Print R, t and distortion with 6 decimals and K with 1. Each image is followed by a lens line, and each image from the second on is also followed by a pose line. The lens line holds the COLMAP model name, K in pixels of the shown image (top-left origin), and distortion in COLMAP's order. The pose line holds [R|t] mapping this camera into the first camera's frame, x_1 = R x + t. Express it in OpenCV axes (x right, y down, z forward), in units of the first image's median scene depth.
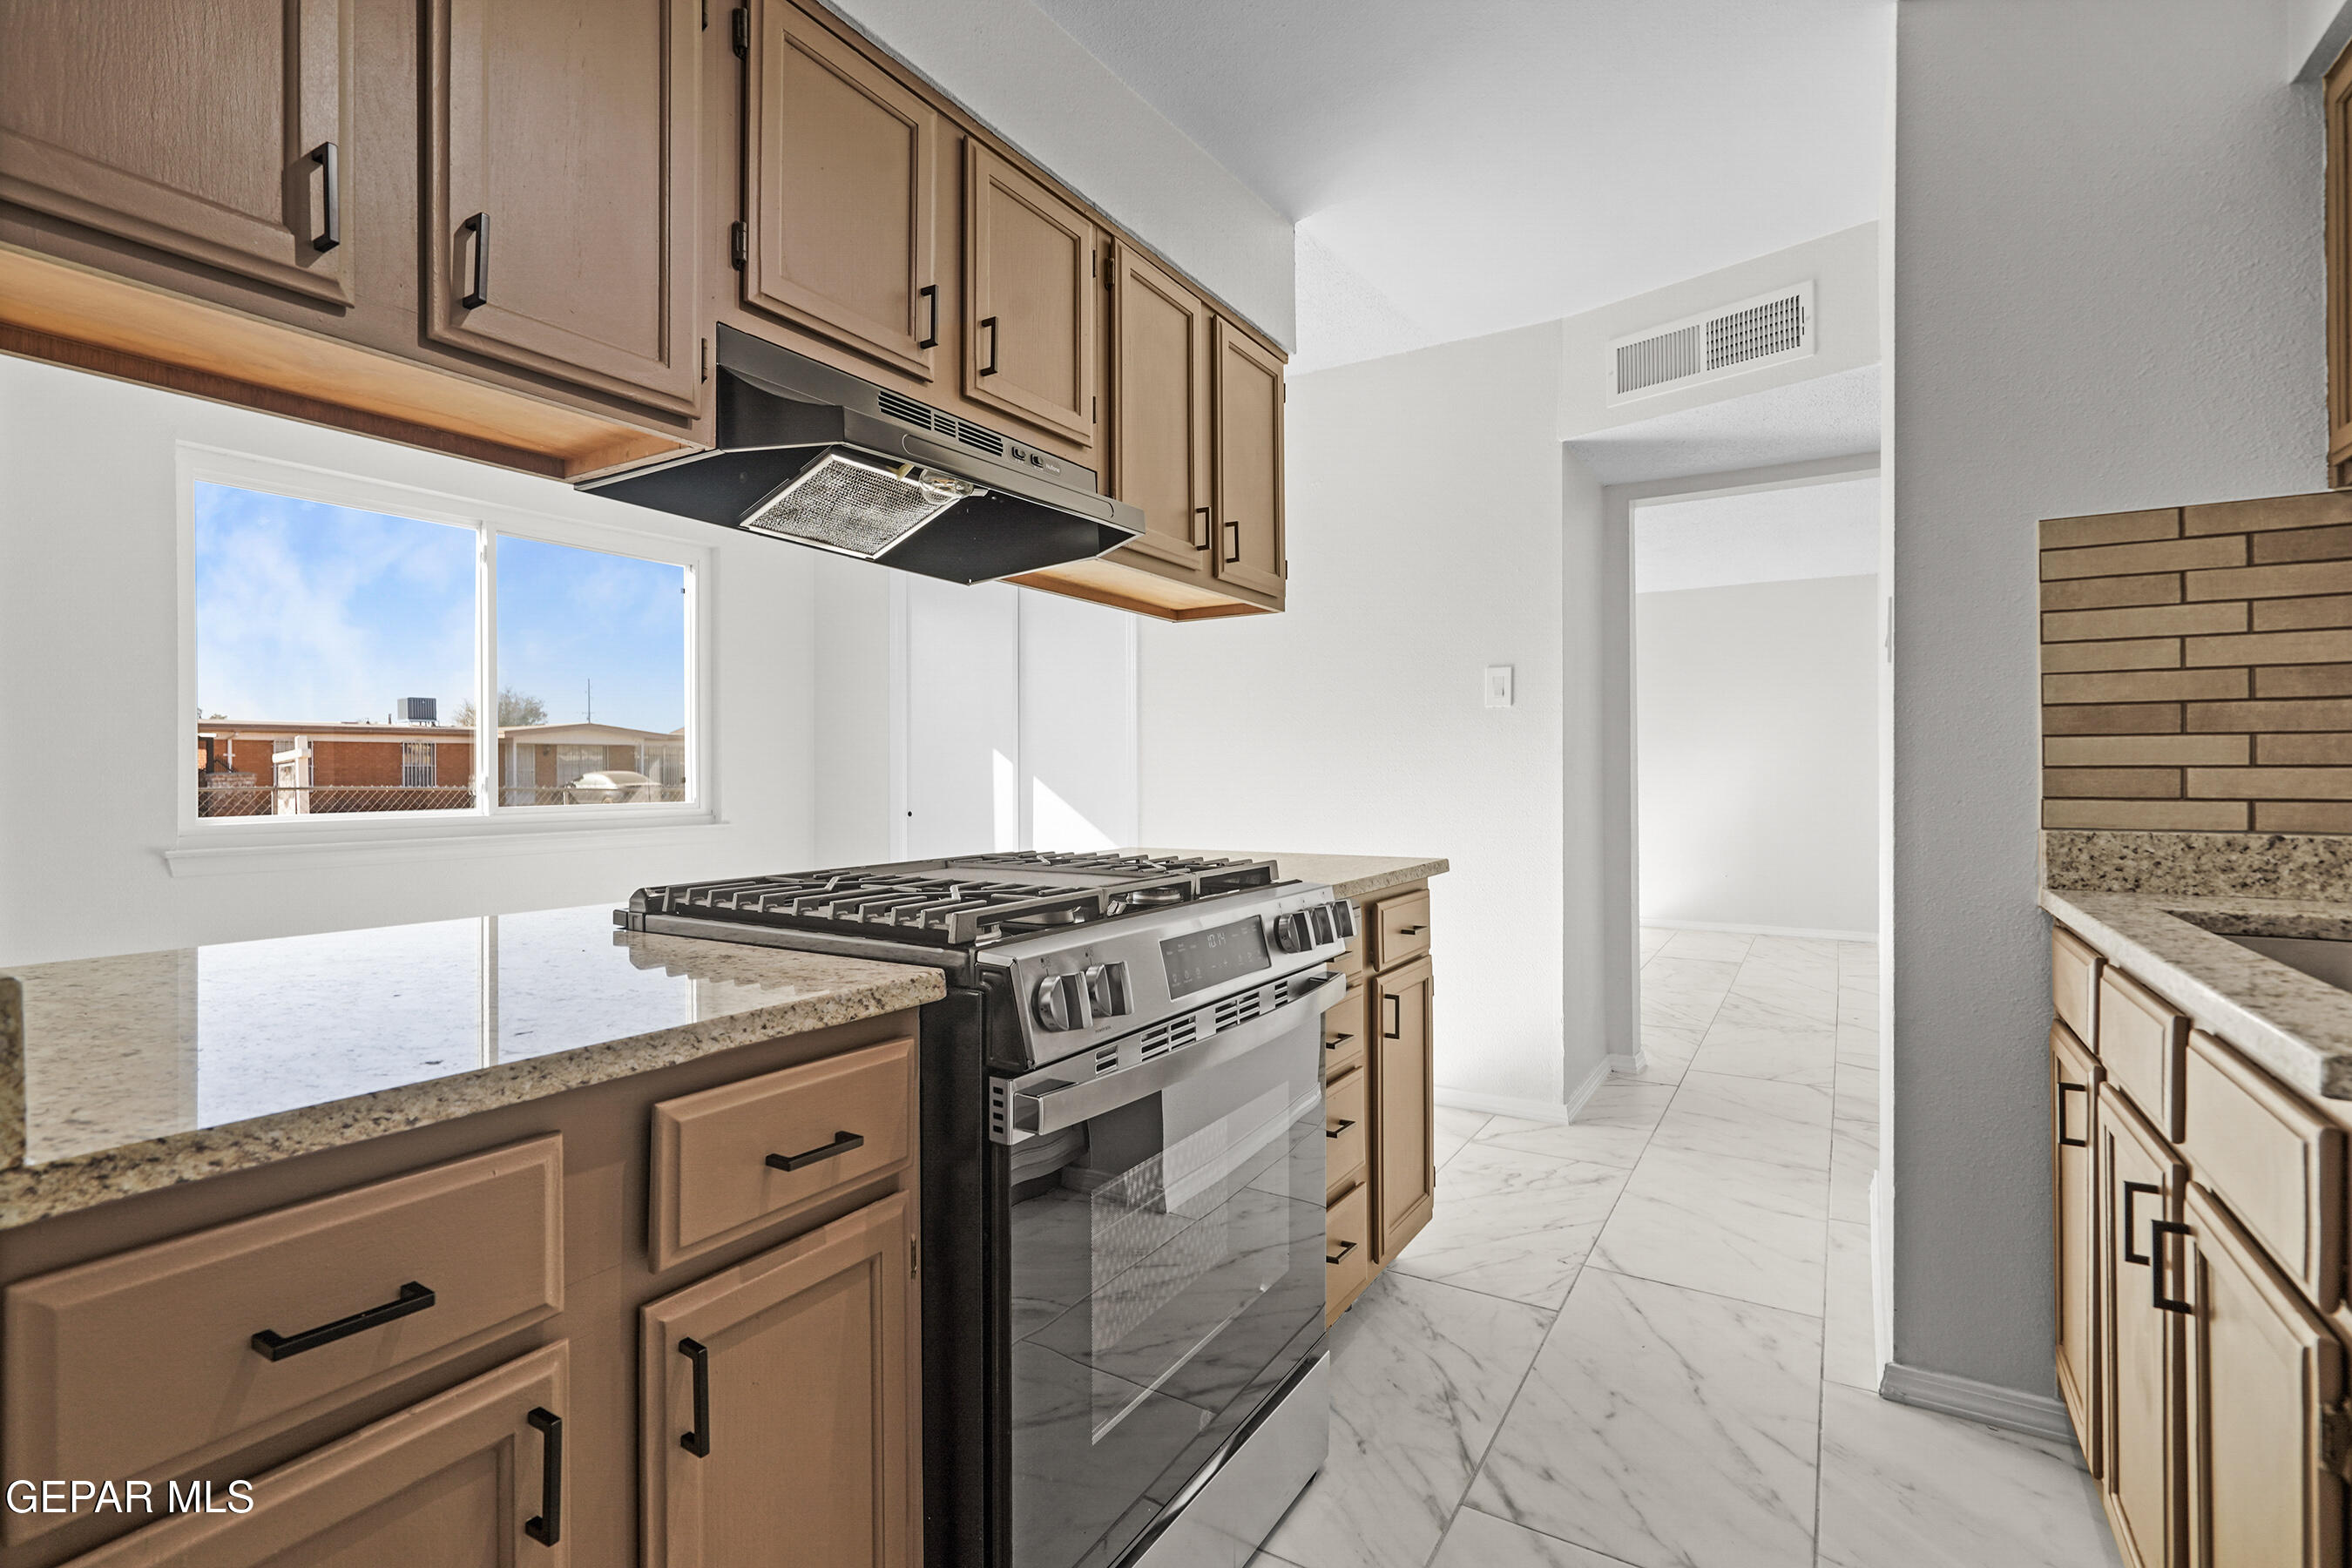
lens RADIAL K [[1073.8, 0, 1189.4], [0, 1073.8, 778.4], [0, 0, 1]] dist [-0.002518, 0.001413]
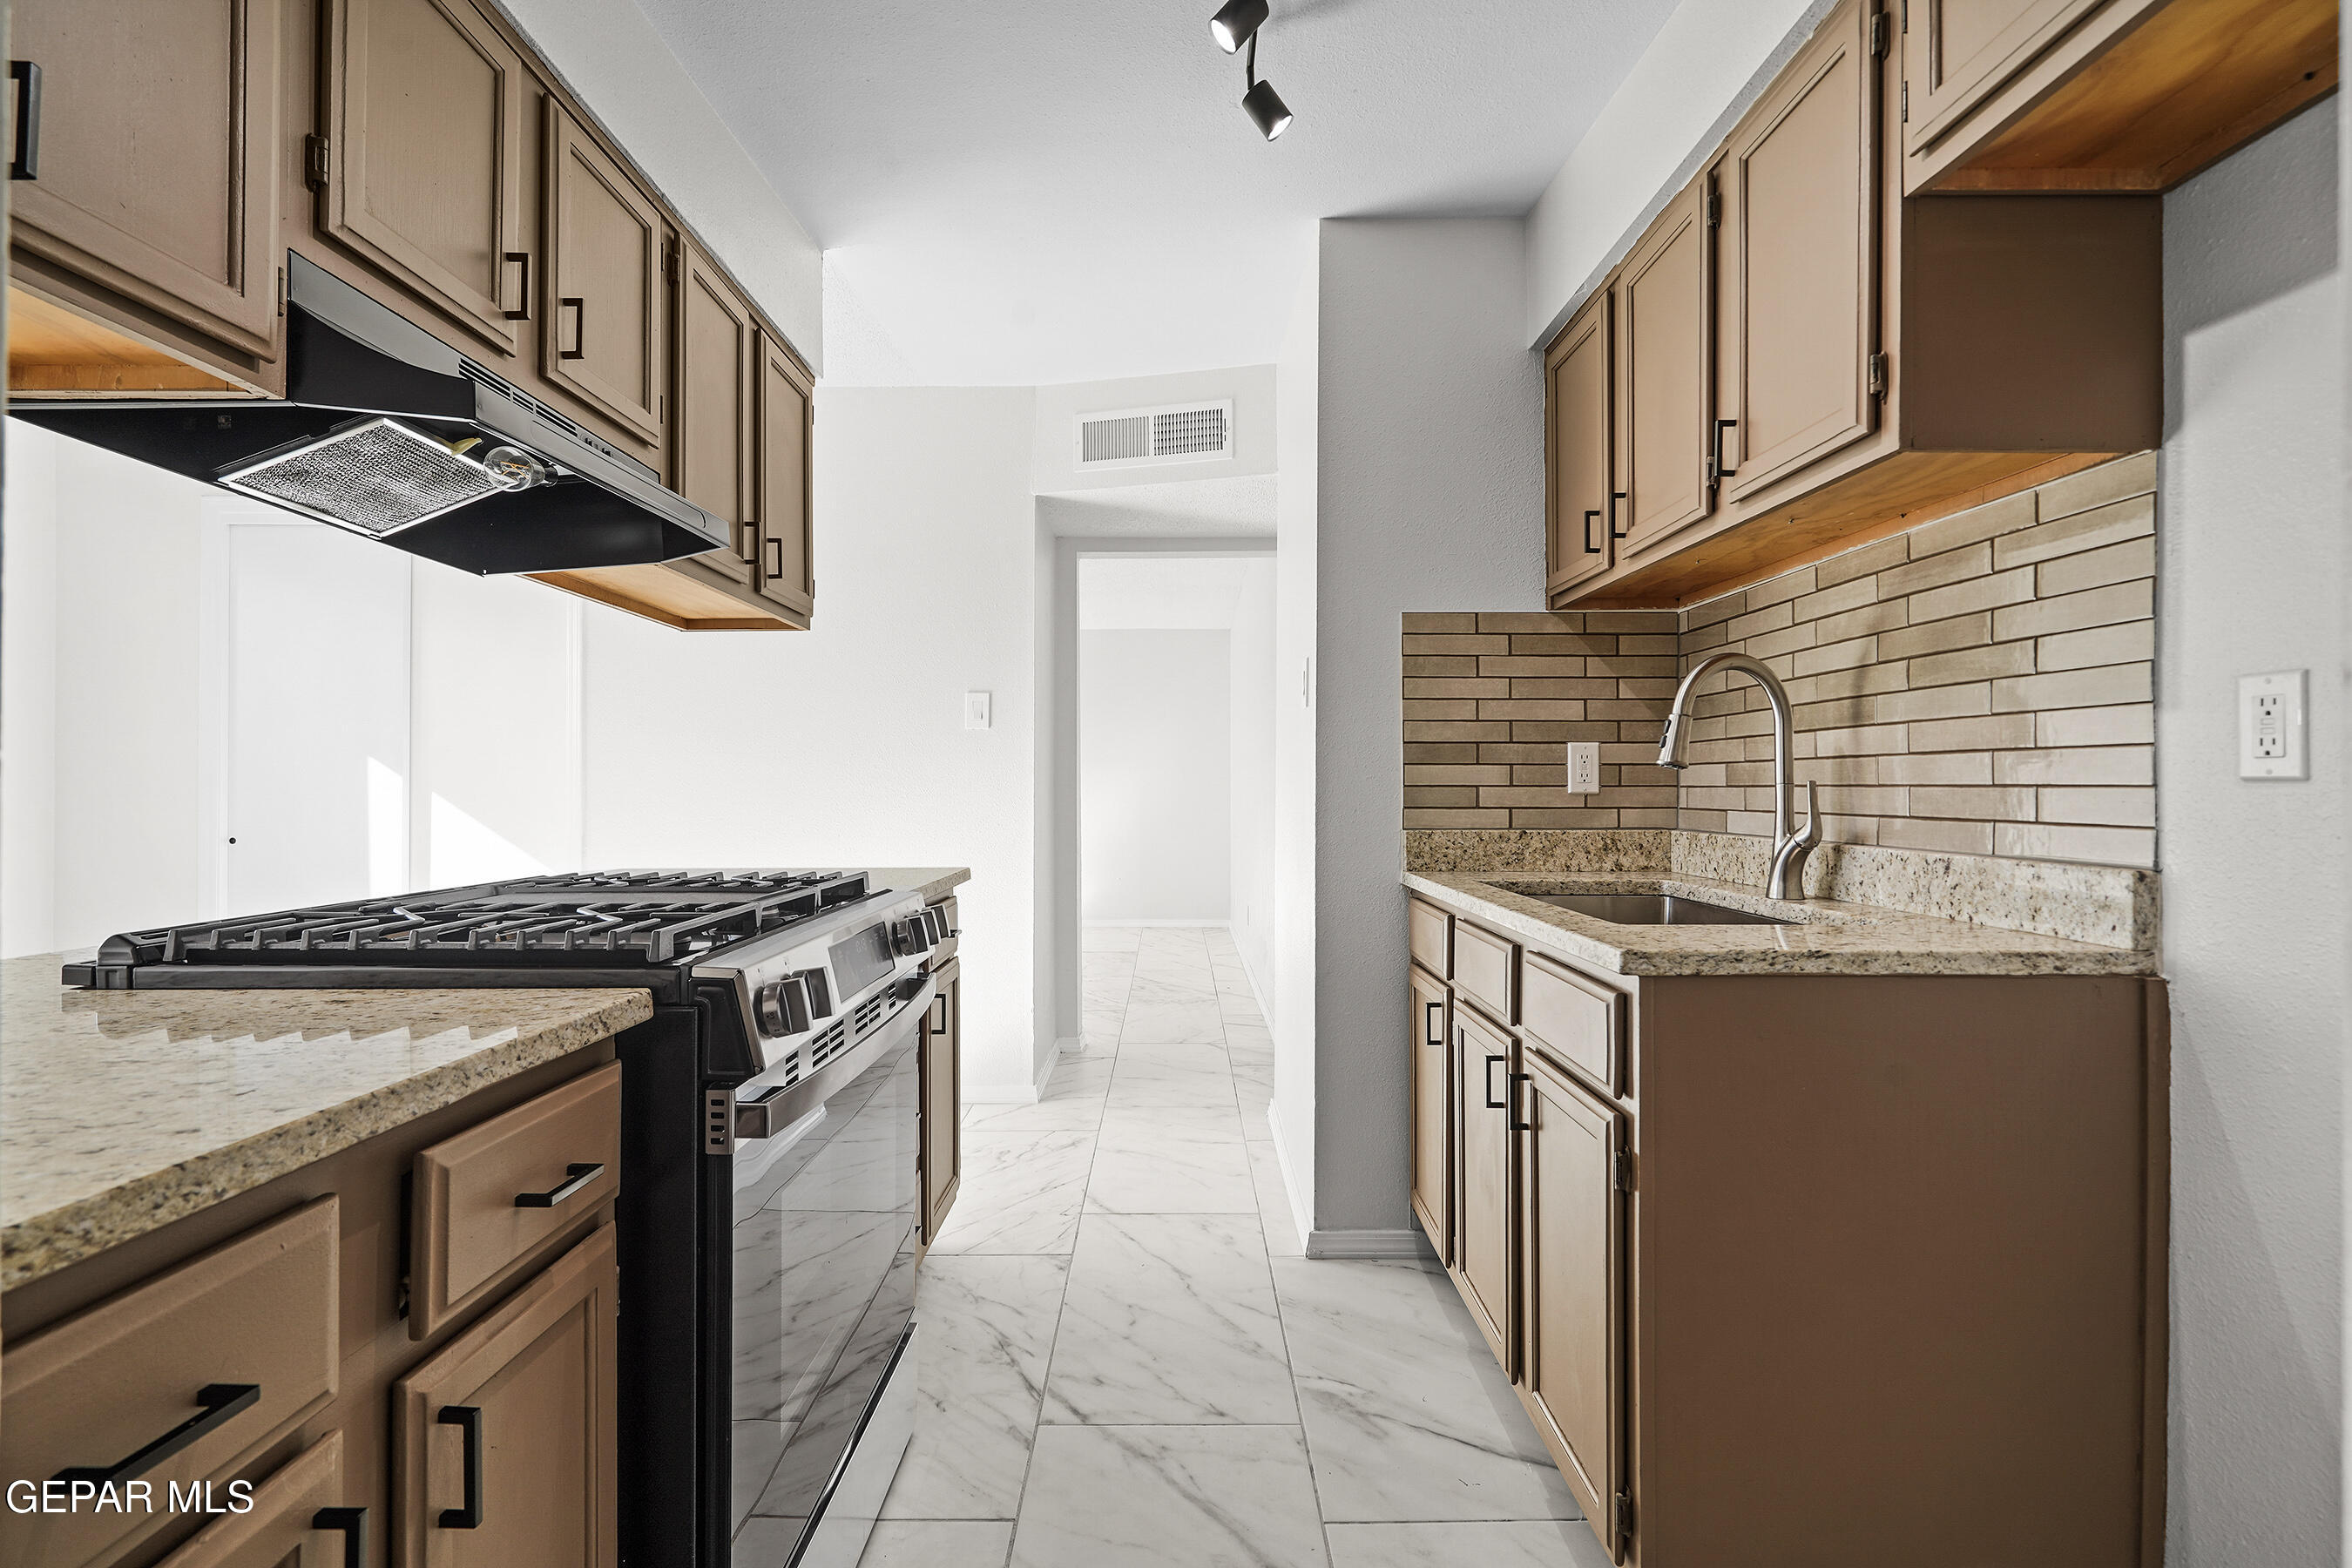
lens RADIAL K [[1055.6, 0, 1172.3], [0, 1055.6, 792.7], [0, 0, 1]] dist [-0.001106, 0.000611]
pose [[0.856971, 0.000232, 0.515365, -0.202276], [0.001093, 0.999997, -0.002268, 0.001251], [-0.515364, 0.002507, 0.856968, -0.044795]]
